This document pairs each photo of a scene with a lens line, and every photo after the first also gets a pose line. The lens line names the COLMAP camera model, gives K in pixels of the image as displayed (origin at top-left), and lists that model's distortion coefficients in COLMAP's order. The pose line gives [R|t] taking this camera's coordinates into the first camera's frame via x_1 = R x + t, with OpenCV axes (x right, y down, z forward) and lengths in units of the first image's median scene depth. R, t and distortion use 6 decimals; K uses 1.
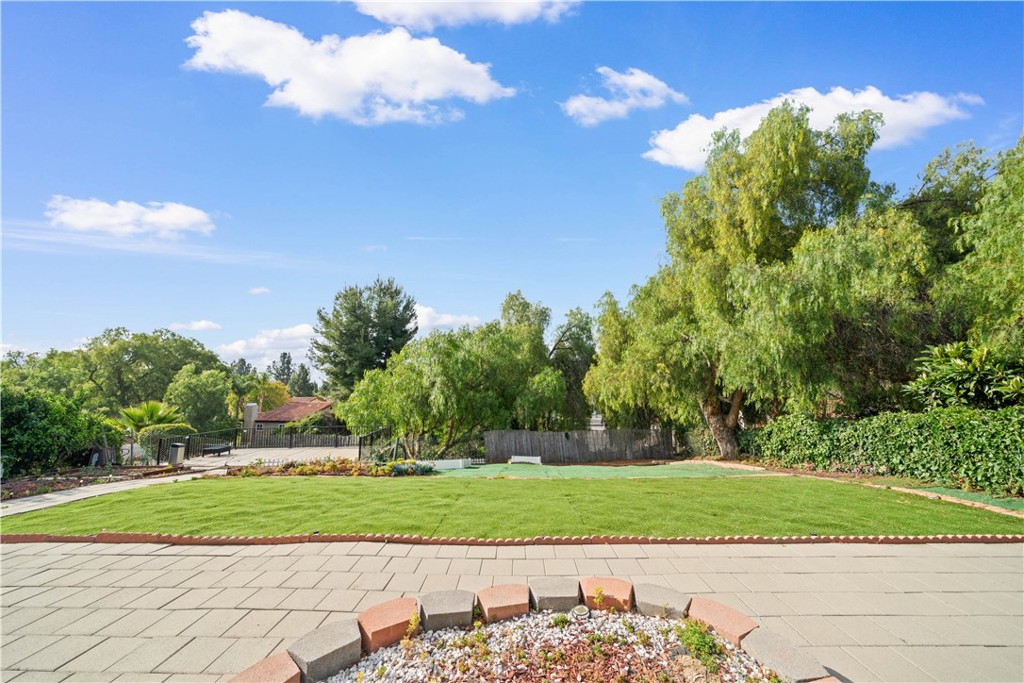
lens RADIAL K [[355.3, 0, 512.0], [0, 355.3, 341.5], [0, 0, 1]] dist [-0.001471, -0.000186]
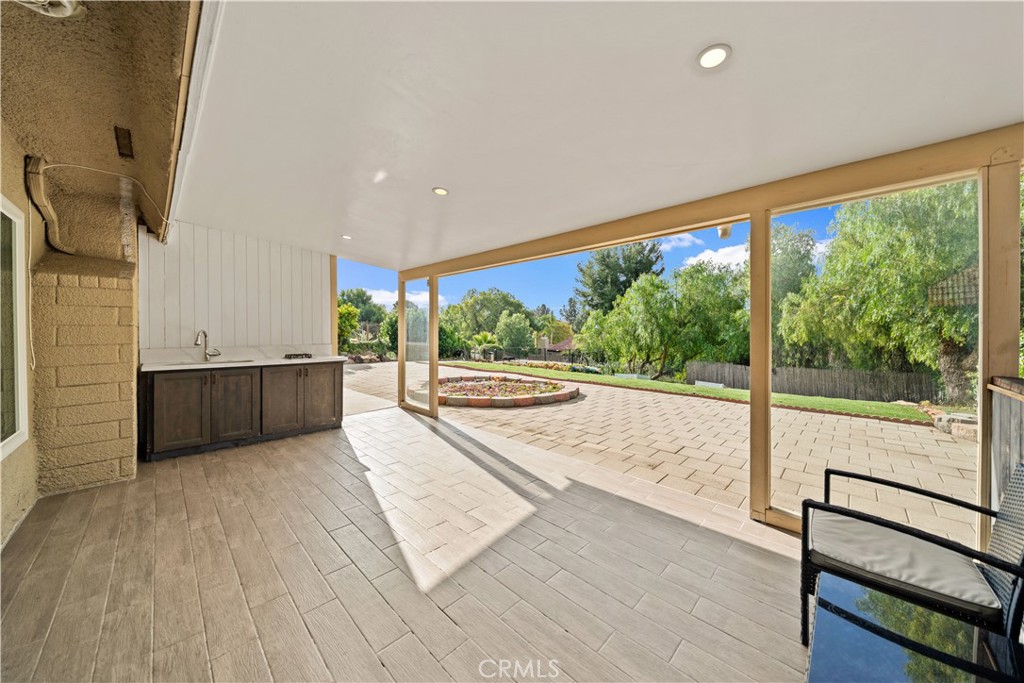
lens RADIAL K [[355.3, 0, 512.0], [0, 355.3, 341.5], [0, 0, 1]] dist [-0.001471, -0.000186]
pose [[0.732053, 0.031019, -0.680541, 0.149234], [0.083348, 0.987380, 0.134662, -0.005422], [0.676130, -0.155301, 0.720229, -0.098111]]
